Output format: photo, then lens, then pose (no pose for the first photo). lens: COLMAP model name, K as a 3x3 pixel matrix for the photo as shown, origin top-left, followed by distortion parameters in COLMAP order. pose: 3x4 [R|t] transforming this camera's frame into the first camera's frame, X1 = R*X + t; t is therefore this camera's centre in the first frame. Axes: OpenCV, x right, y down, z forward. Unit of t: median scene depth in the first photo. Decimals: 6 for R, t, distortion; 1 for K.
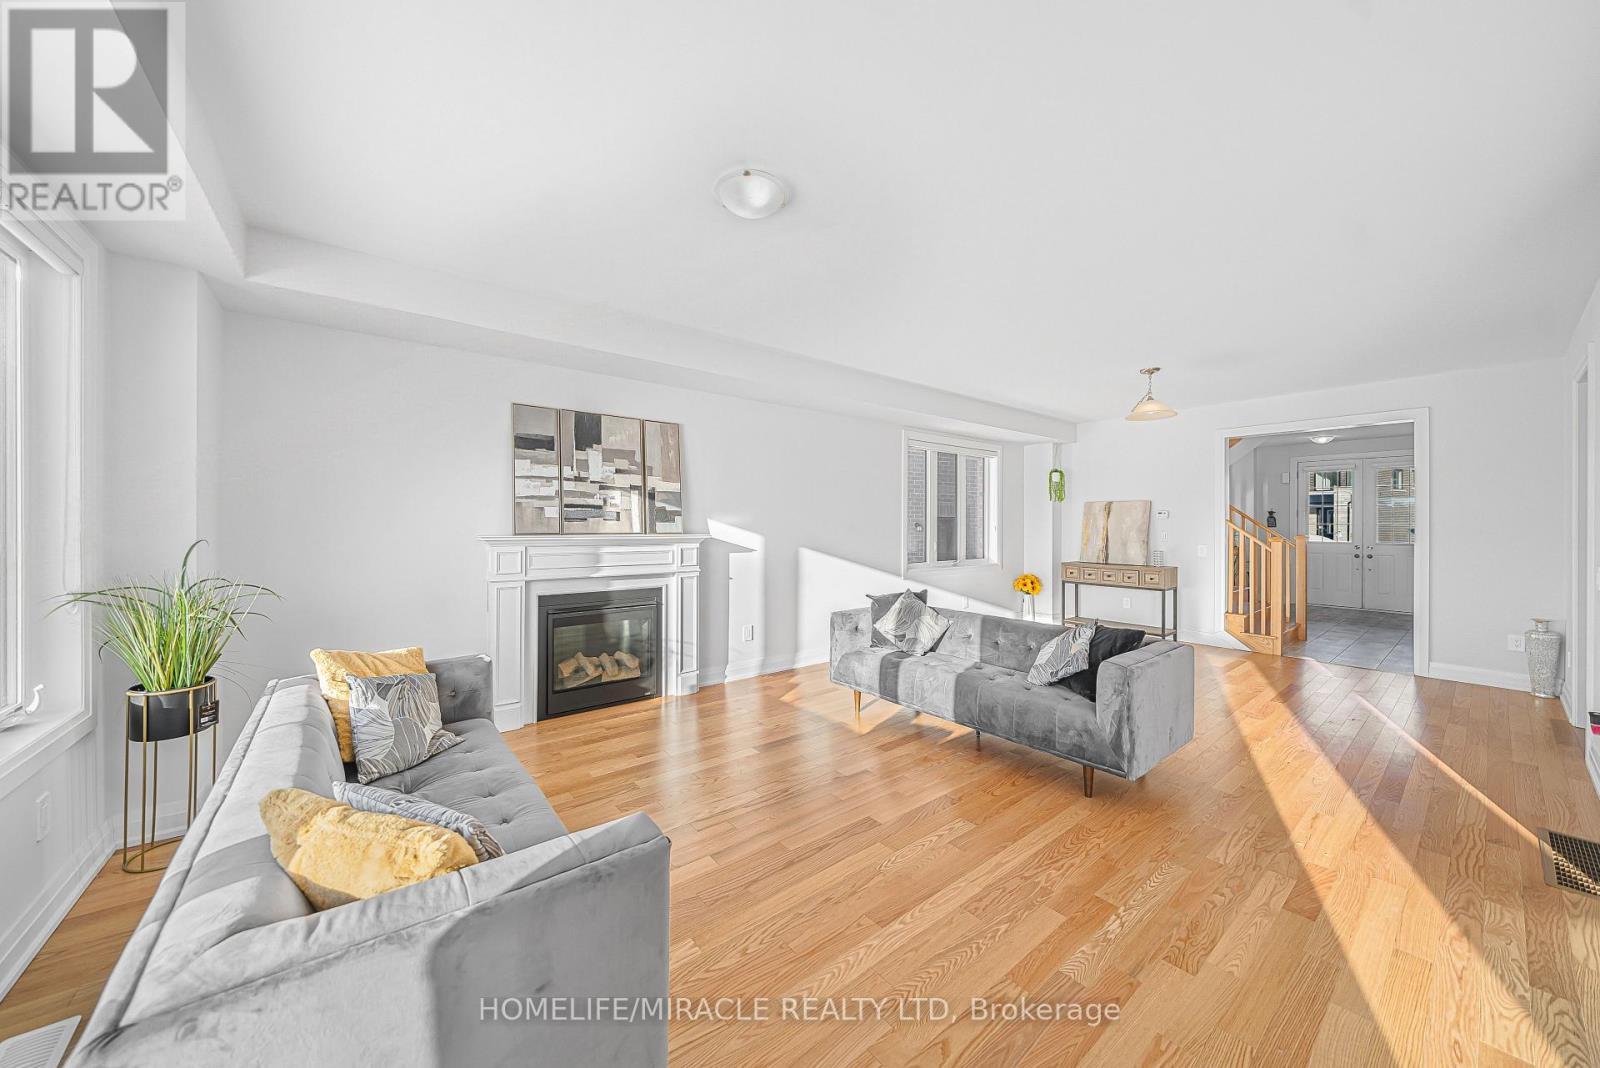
lens RADIAL K [[567.5, 0, 804.8], [0, 567.5, 529.5], [0, 0, 1]] dist [-0.000988, -0.000020]
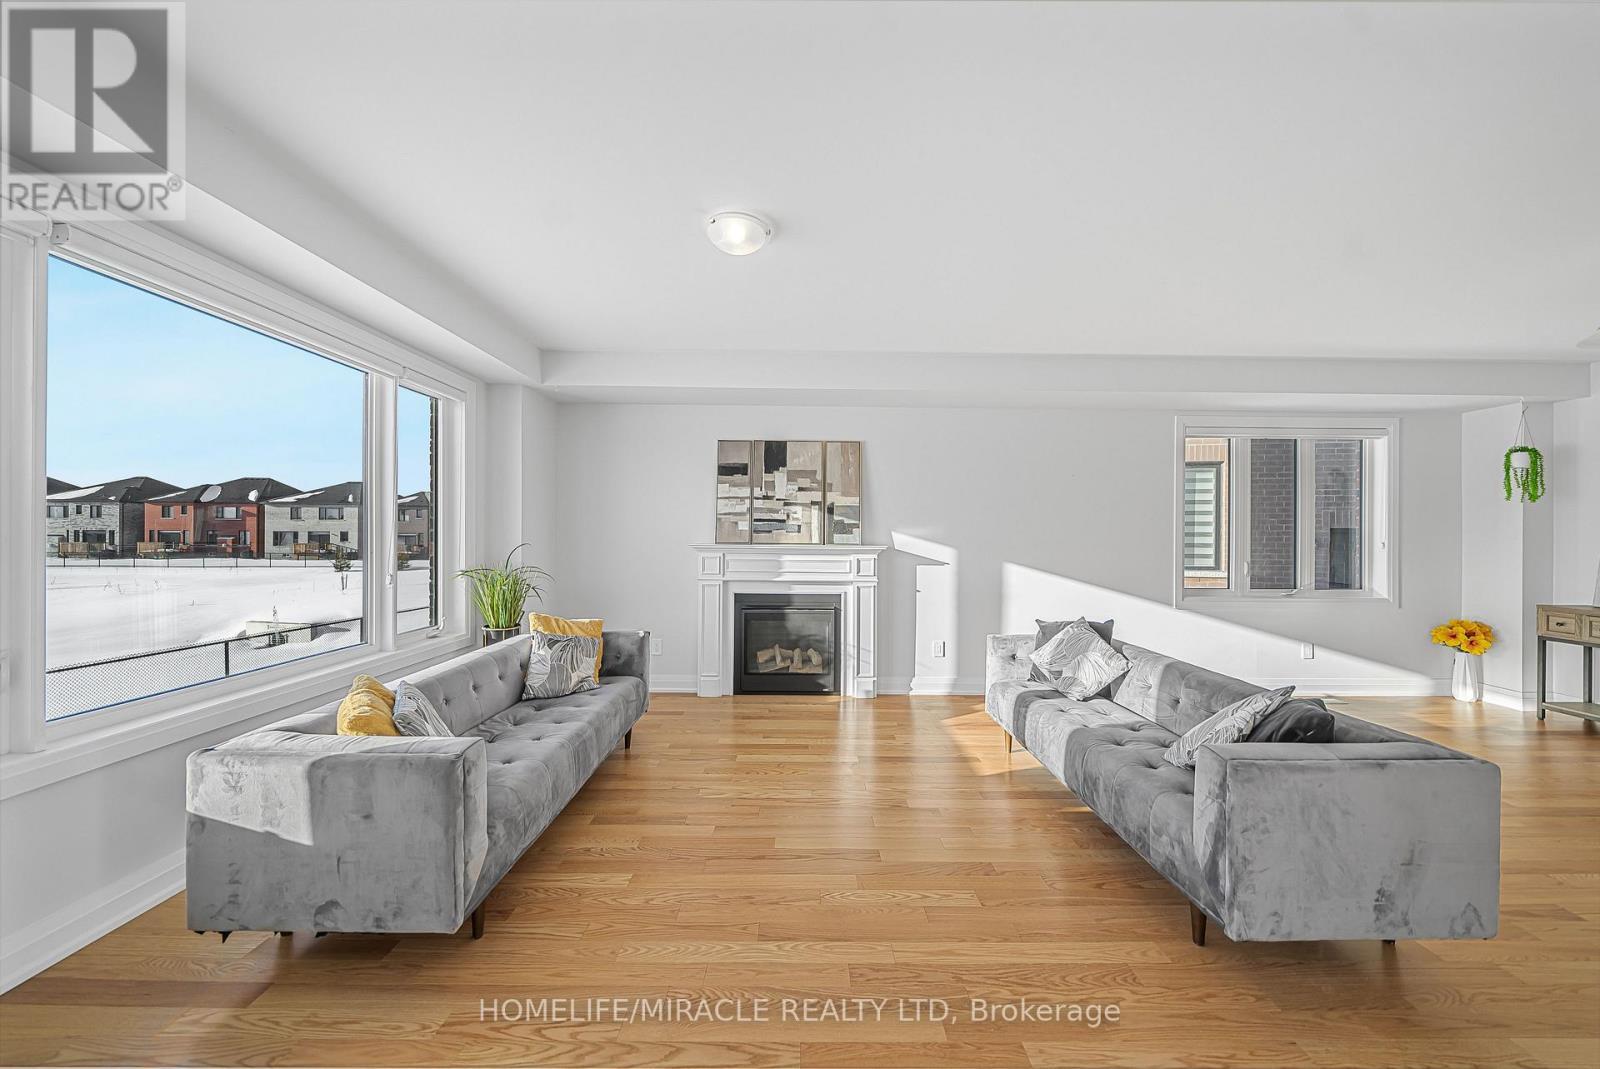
lens RADIAL K [[556.5, 0, 799.3], [0, 556.5, 540.5], [0, 0, 1]] dist [-0.002853, -0.000053]
pose [[0.779372, 0.008654, -0.626501, 0.370157], [-0.011087, 0.999939, 0.000020, 0.000046], [0.626463, 0.006930, 0.779420, 0.130857]]
